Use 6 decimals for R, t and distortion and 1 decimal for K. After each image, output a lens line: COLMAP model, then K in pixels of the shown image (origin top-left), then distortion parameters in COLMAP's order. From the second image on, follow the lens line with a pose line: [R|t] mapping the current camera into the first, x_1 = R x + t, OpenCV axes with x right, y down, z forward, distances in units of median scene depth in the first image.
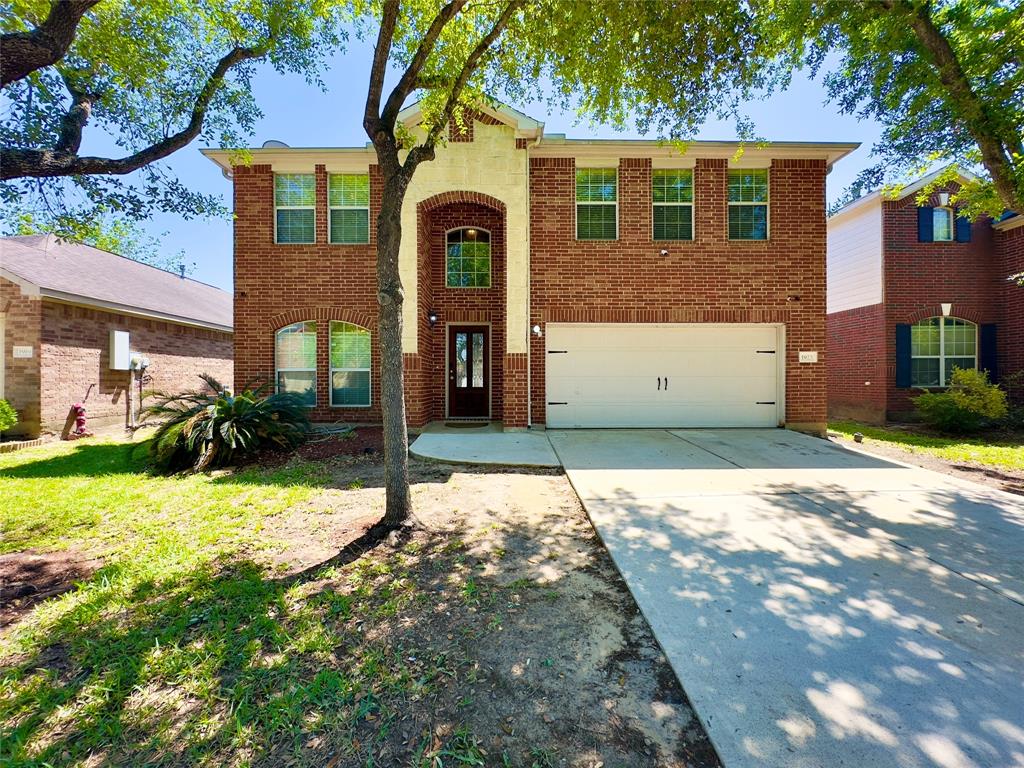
lens RADIAL K [[410.3, 0, 513.2], [0, 410.3, 382.8], [0, 0, 1]] dist [-0.003099, 0.000176]
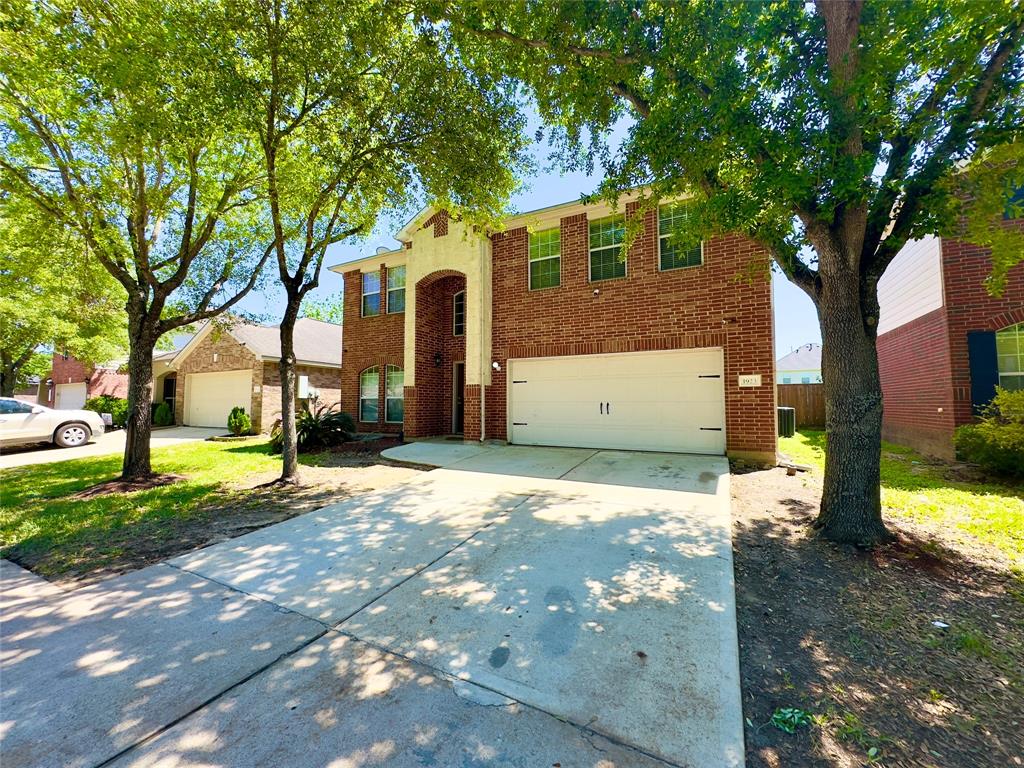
lens RADIAL K [[410.3, 0, 511.4], [0, 410.3, 382.5], [0, 0, 1]] dist [-0.003099, 0.000176]
pose [[0.874873, -0.024075, -0.483754, 0.698102], [-0.004327, 0.998336, -0.057510, -0.002841], [0.484333, 0.052407, 0.873312, -0.085829]]
